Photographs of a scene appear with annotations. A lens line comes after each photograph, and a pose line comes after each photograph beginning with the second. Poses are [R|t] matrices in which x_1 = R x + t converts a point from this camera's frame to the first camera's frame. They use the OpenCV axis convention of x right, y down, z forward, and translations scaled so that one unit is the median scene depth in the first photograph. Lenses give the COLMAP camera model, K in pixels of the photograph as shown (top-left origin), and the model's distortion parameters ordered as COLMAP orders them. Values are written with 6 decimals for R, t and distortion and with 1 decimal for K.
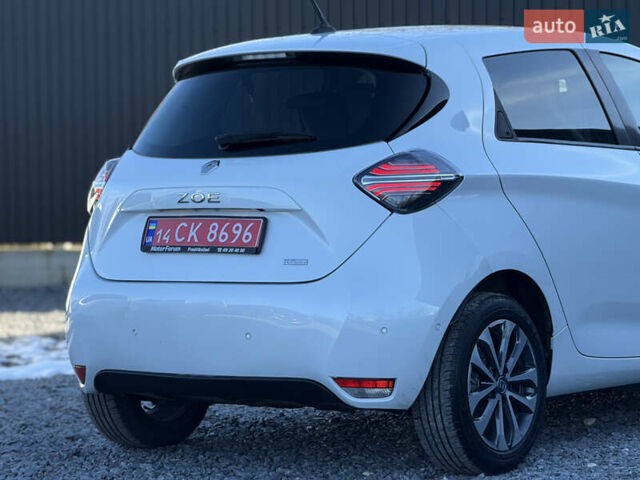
lens RADIAL K [[2274.2, 0, 320.0], [0, 2274.2, 240.0], [0, 0, 1]] dist [0.196836, 1.343878]
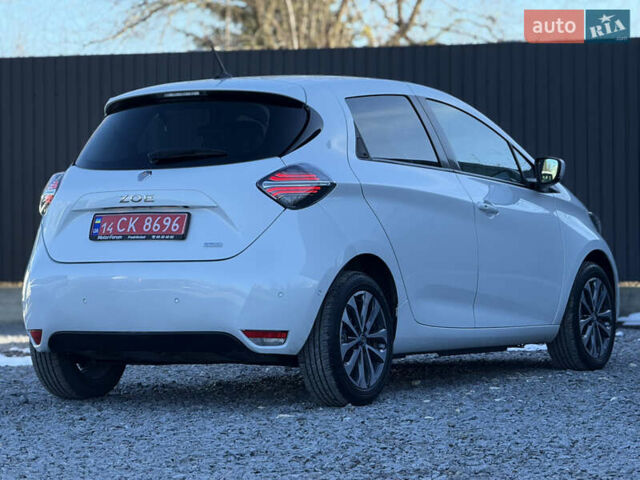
lens RADIAL K [[2274.2, 0, 320.0], [0, 2274.2, 240.0], [0, 0, 1]] dist [0.196836, 1.343878]
pose [[0.993398, 0.007255, 0.114486, -0.099164], [-0.002588, 0.999162, -0.040857, 0.059809], [-0.114686, 0.040291, 0.992584, -0.329847]]
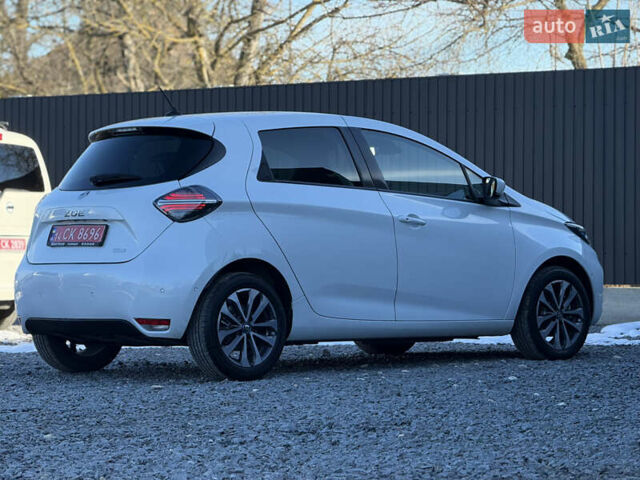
lens RADIAL K [[2274.2, 0, 320.0], [0, 2274.2, 240.0], [0, 0, 1]] dist [0.196836, 1.343878]
pose [[0.980322, 0.011161, -0.197088, 0.457054], [-0.019034, 0.999093, -0.038099, 0.061872], [0.196484, 0.041101, 0.979645, -0.612444]]
